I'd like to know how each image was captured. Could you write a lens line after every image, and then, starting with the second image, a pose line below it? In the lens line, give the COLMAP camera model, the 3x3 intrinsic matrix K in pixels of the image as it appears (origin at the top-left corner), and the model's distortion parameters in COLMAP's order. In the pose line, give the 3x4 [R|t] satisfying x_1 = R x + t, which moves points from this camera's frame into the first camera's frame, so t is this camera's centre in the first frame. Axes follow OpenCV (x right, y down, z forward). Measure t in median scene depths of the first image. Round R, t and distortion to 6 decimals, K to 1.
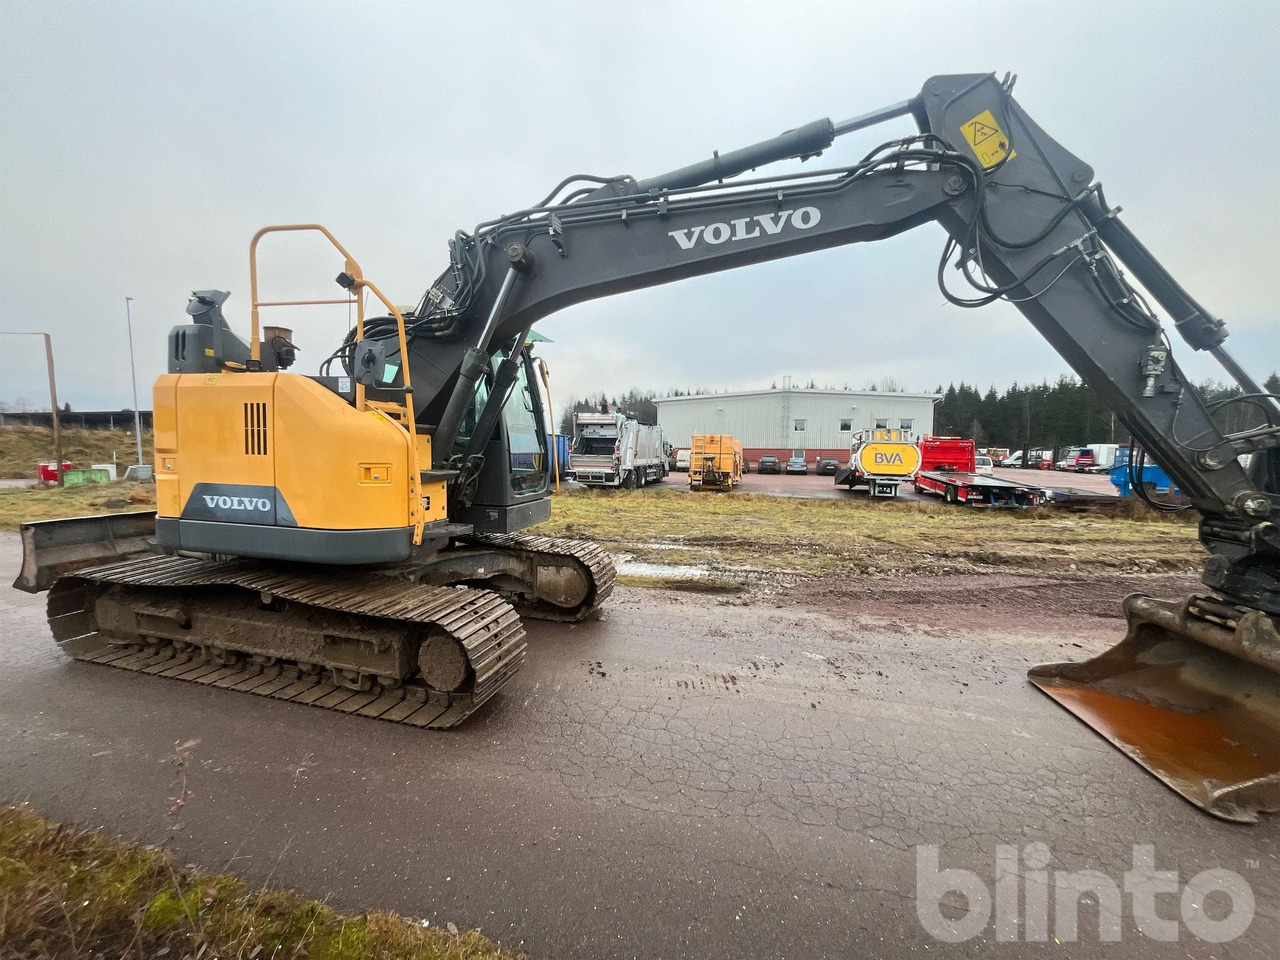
lens RADIAL K [[514.7, 0, 637.4], [0, 514.7, 479.8], [0, 0, 1]] dist [-0.004624, -0.000176]
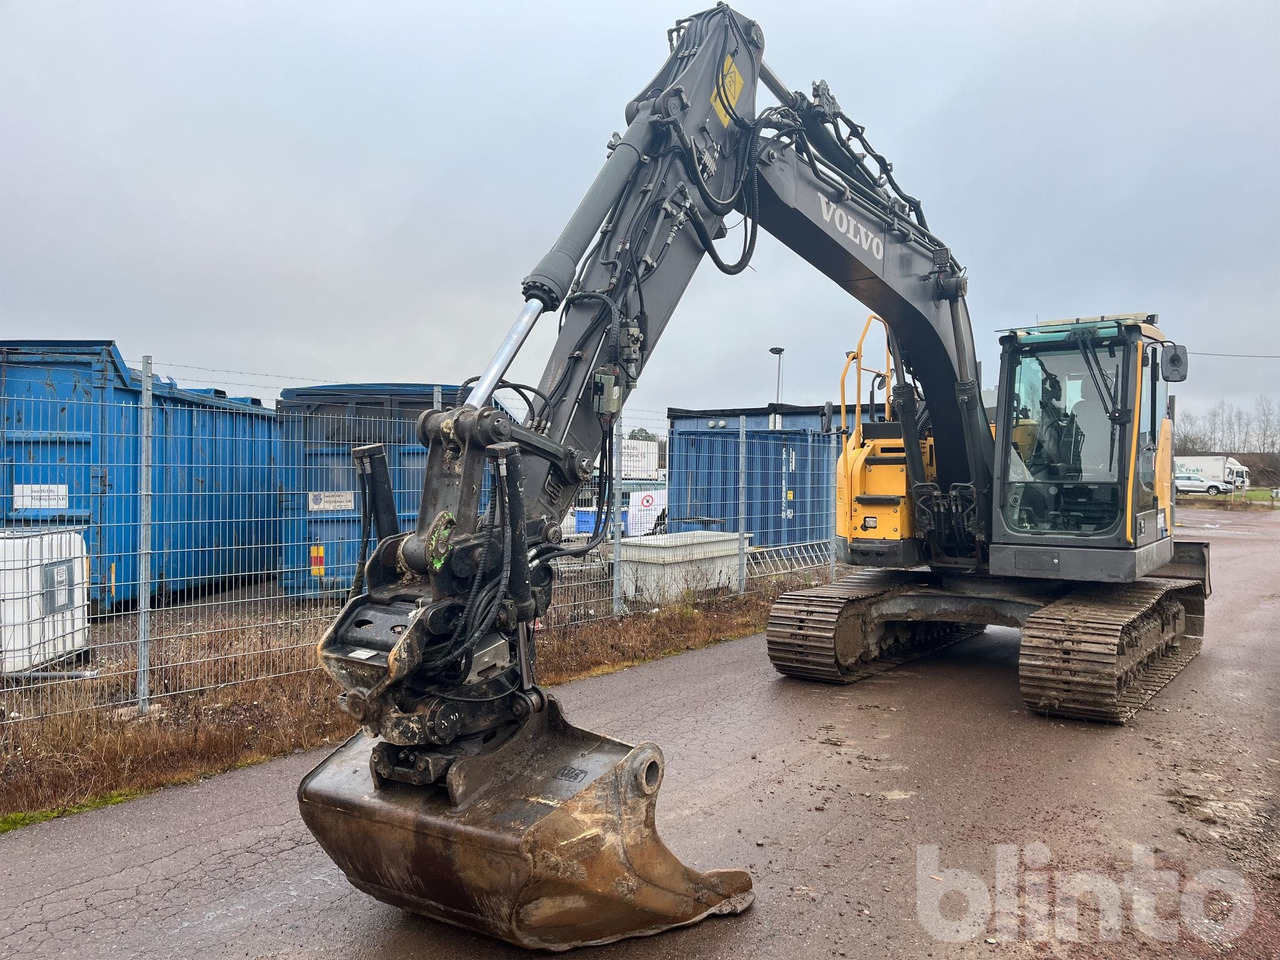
lens RADIAL K [[964.8, 0, 644.4], [0, 964.8, 486.9], [0, 0, 1]] dist [0.057319, -0.056697]
pose [[-0.375308, -0.007309, -0.926871, 1.842360], [-0.066922, 0.997573, 0.019232, -0.043463], [0.924481, 0.069246, -0.374886, 1.326029]]
